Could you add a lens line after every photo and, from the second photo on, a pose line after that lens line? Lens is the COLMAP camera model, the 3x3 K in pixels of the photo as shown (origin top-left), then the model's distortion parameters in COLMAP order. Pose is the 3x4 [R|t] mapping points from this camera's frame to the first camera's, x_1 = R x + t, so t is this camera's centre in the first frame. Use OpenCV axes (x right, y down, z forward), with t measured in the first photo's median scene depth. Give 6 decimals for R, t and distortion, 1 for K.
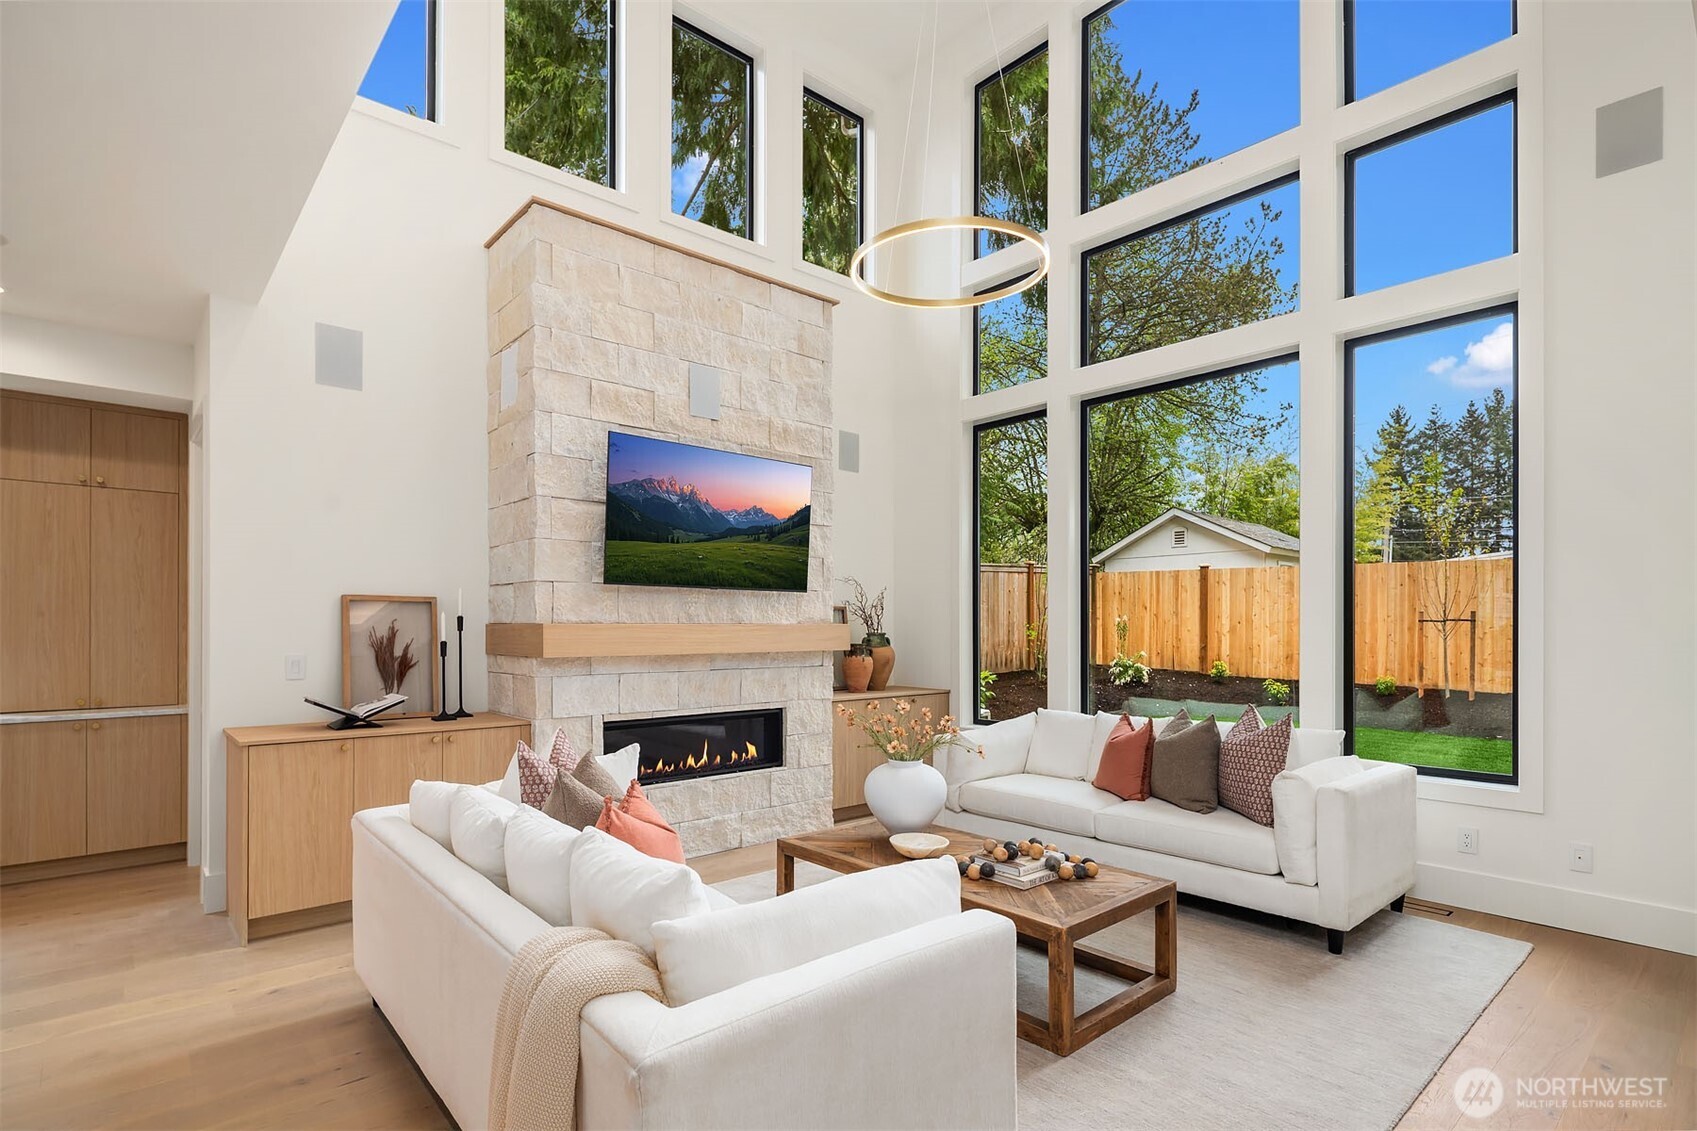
lens RADIAL K [[830.9, 0, 811.3], [0, 830.9, 624.2], [0, 0, 1]] dist [0.000264, -0.002773]
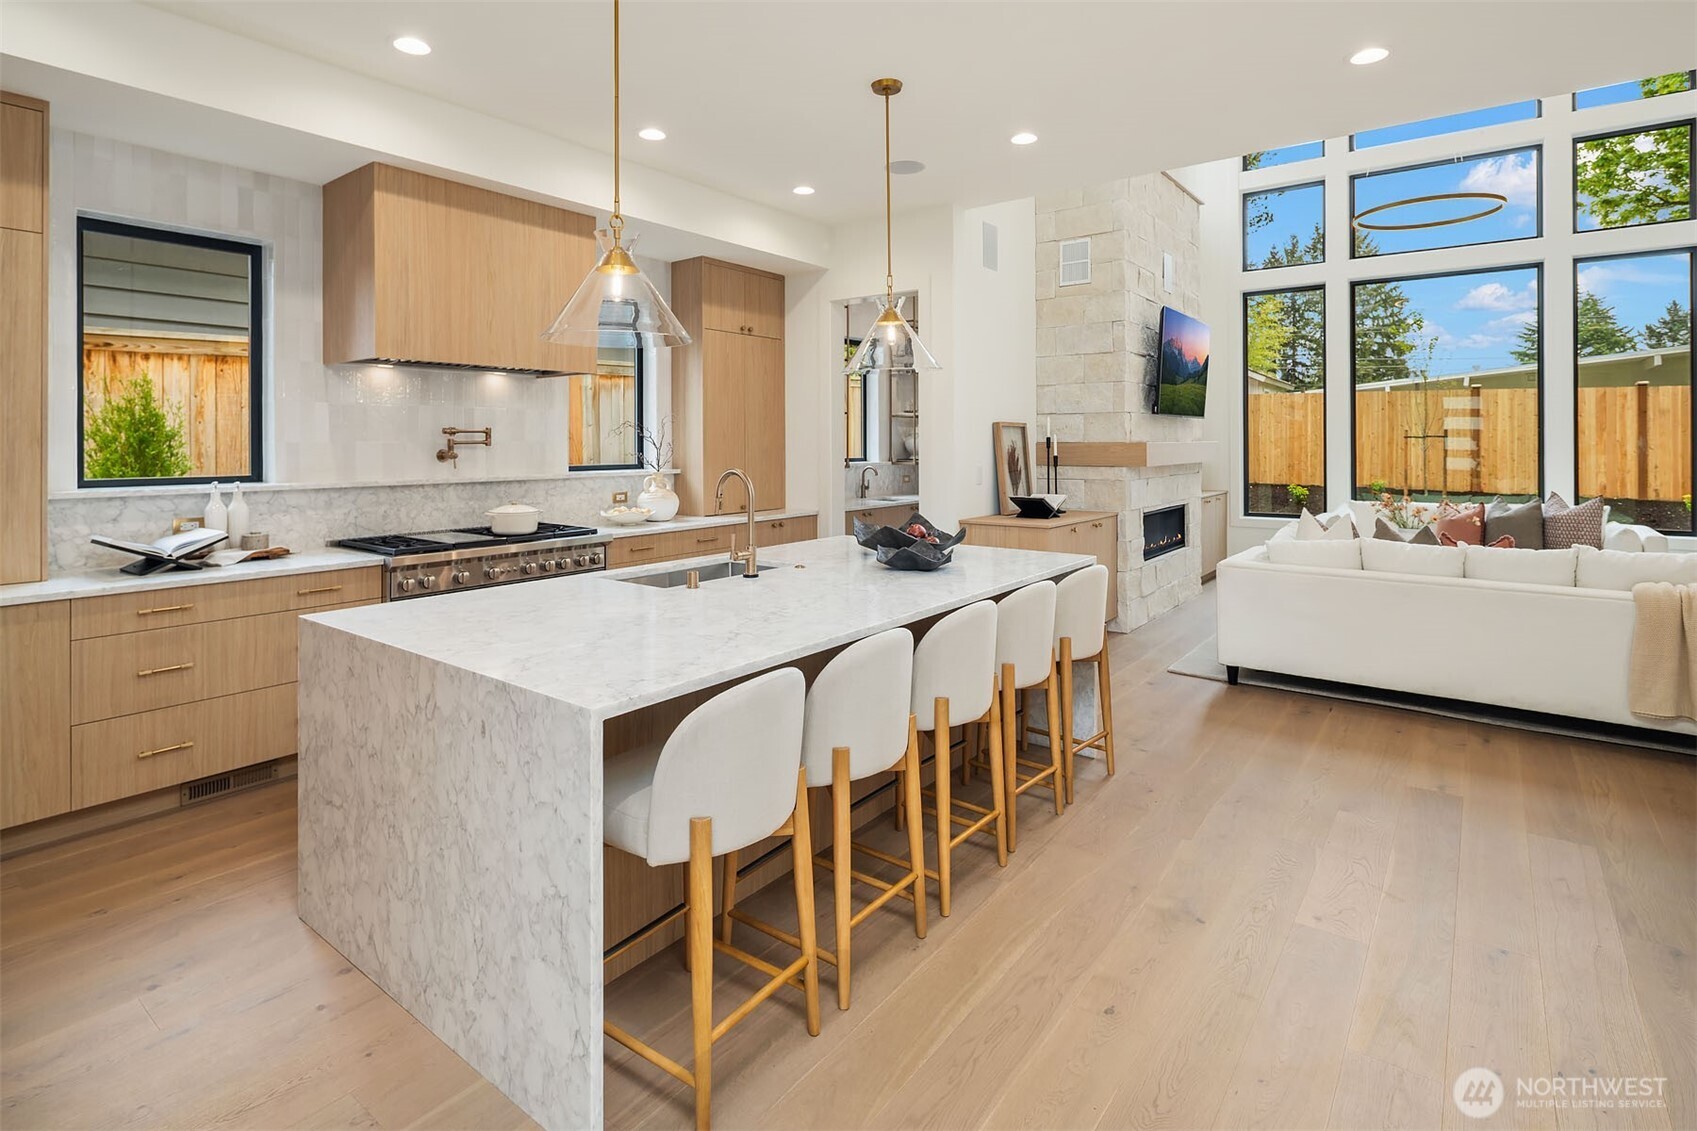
lens RADIAL K [[830.9, 0, 838.0], [0, 830.9, 447.3], [0, 0, 1]] dist [0.000264, -0.002773]
pose [[0.980994, -0.011334, 0.193706, -0.912798], [0.010972, 0.999935, 0.002944, -0.001968], [-0.193726, -0.000763, 0.981055, -0.231858]]
